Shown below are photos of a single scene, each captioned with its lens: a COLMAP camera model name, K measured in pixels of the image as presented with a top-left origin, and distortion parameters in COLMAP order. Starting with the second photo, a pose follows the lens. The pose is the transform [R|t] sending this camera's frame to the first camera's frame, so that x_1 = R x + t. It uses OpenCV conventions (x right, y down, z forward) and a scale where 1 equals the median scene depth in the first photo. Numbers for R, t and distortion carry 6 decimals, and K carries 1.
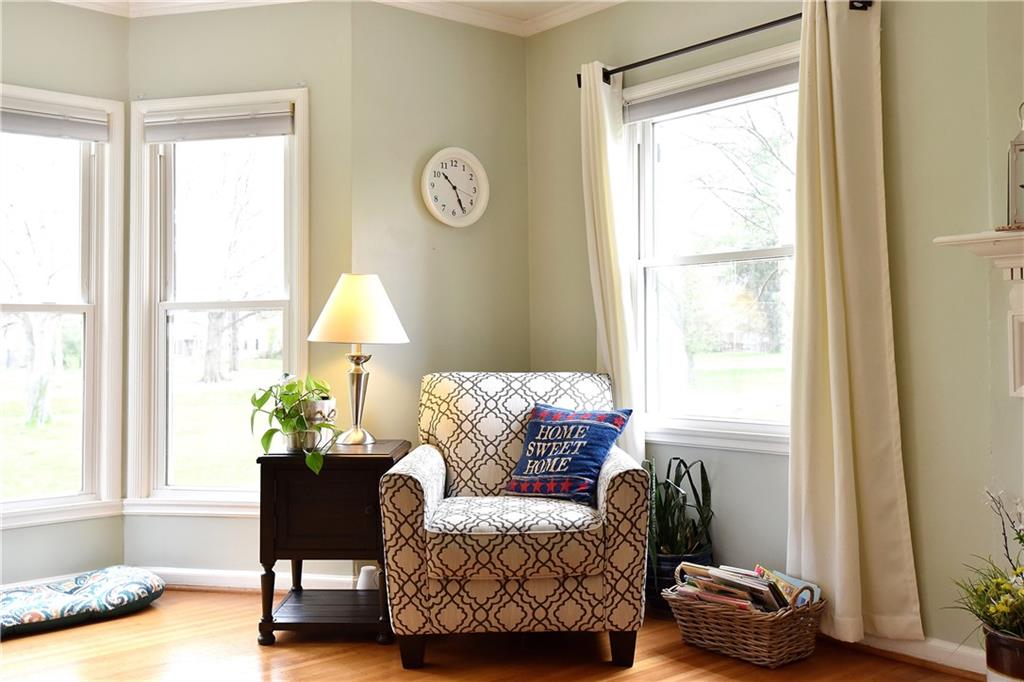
lens RADIAL K [[1025.3, 0, 516.0], [0, 1025.3, 309.3], [0, 0, 1]] dist [0.051321, 0.019206]
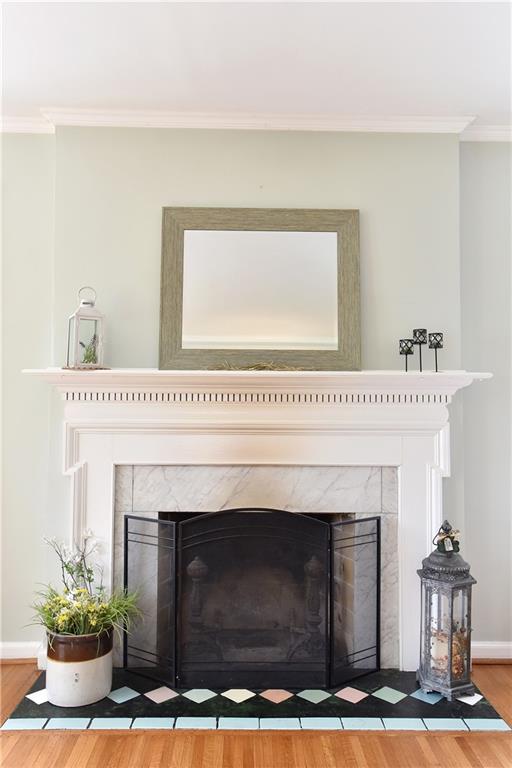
lens RADIAL K [[614.0, 0, 256.0], [0, 614.0, 384.0], [0, 0, 1]] dist [-0.006132, 0.011031]
pose [[0.620085, 0.049600, 0.782965, -0.057992], [-0.037969, 0.998727, -0.033198, -0.026920], [-0.783615, -0.009142, 0.621179, 0.168341]]
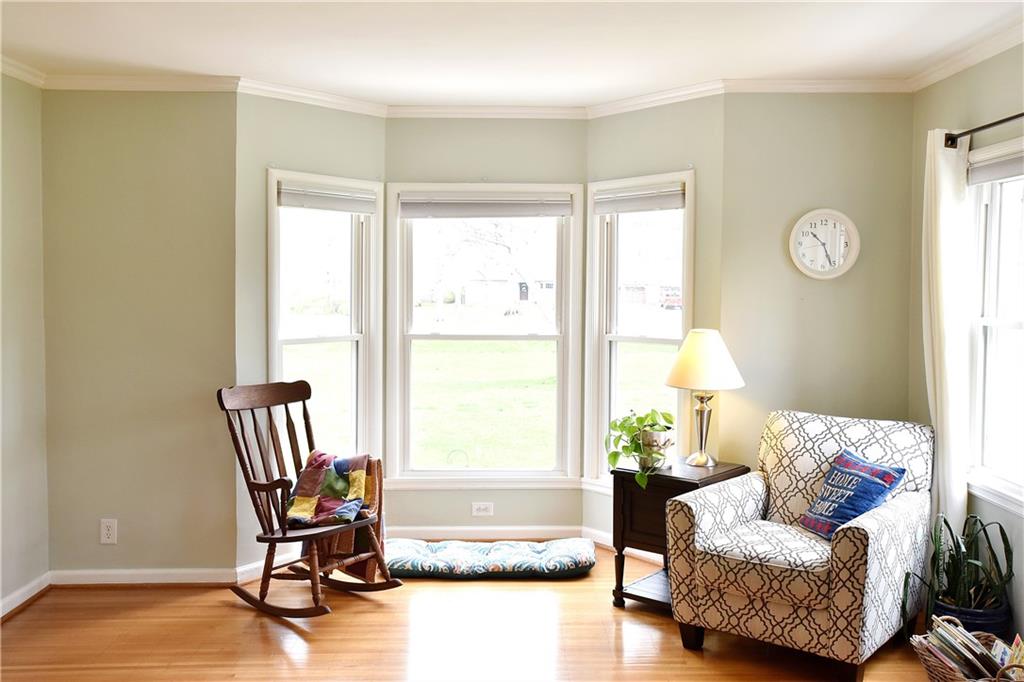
lens RADIAL K [[1019.4, 0, 543.4], [0, 1019.4, 319.4], [0, 0, 1]] dist [0.007273, 0.224638]
pose [[0.794389, 0.036153, -0.606332, 0.479178], [0.005958, 0.997715, 0.067294, -0.142976], [0.607380, -0.057070, 0.792359, -0.103889]]
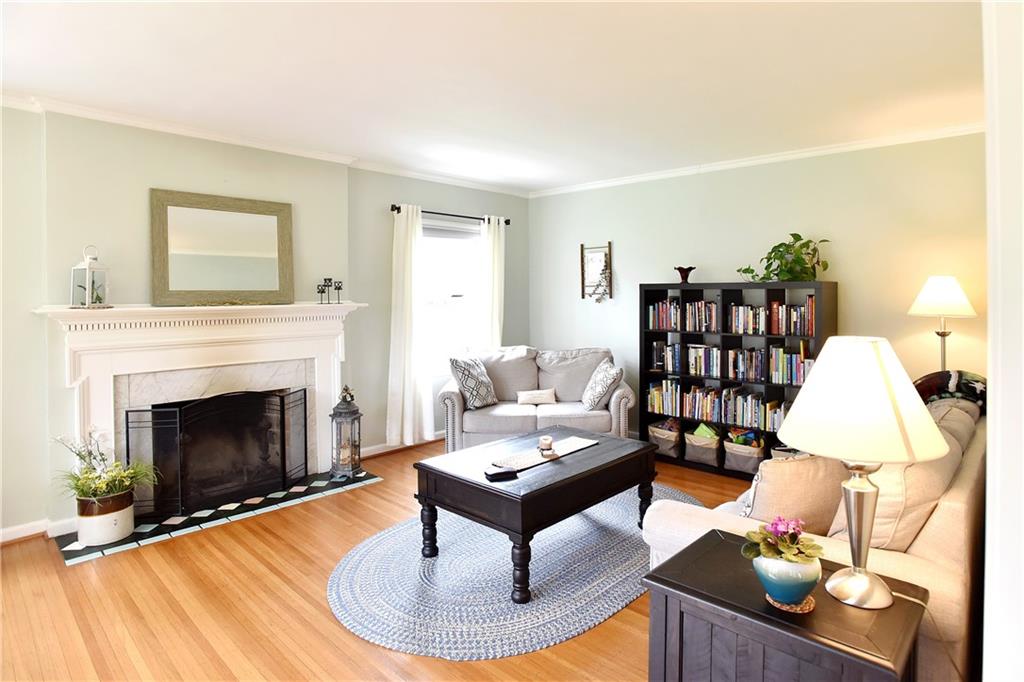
lens RADIAL K [[552.9, 0, 551.5], [0, 552.9, 298.6], [0, 0, 1]] dist [-0.058245, 0.020666]
pose [[-0.151445, 0.003796, 0.988458, -0.575147], [-0.022820, 0.999713, -0.007335, -0.086070], [-0.988202, -0.023668, -0.151315, 0.185251]]
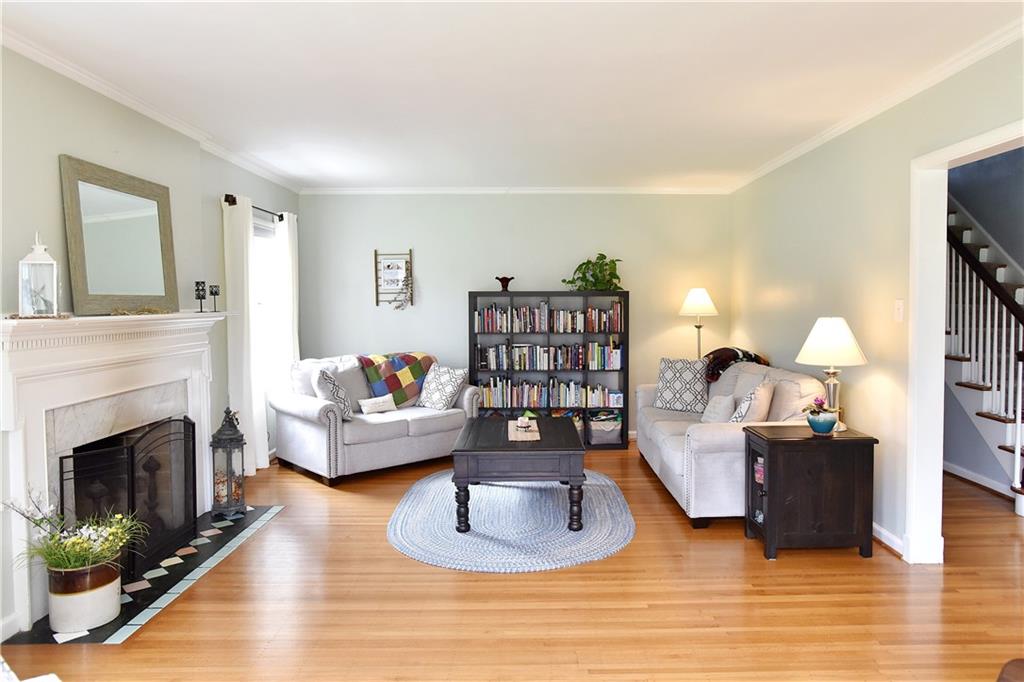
lens RADIAL K [[672.6, 0, 514.9], [0, 672.6, 327.4], [0, 0, 1]] dist [-0.023503, 0.001073]
pose [[-0.759387, -0.009316, 0.650572, -0.536838], [-0.004686, 0.999950, 0.008849, -0.058641], [-0.650622, 0.003671, -0.759393, 1.020381]]
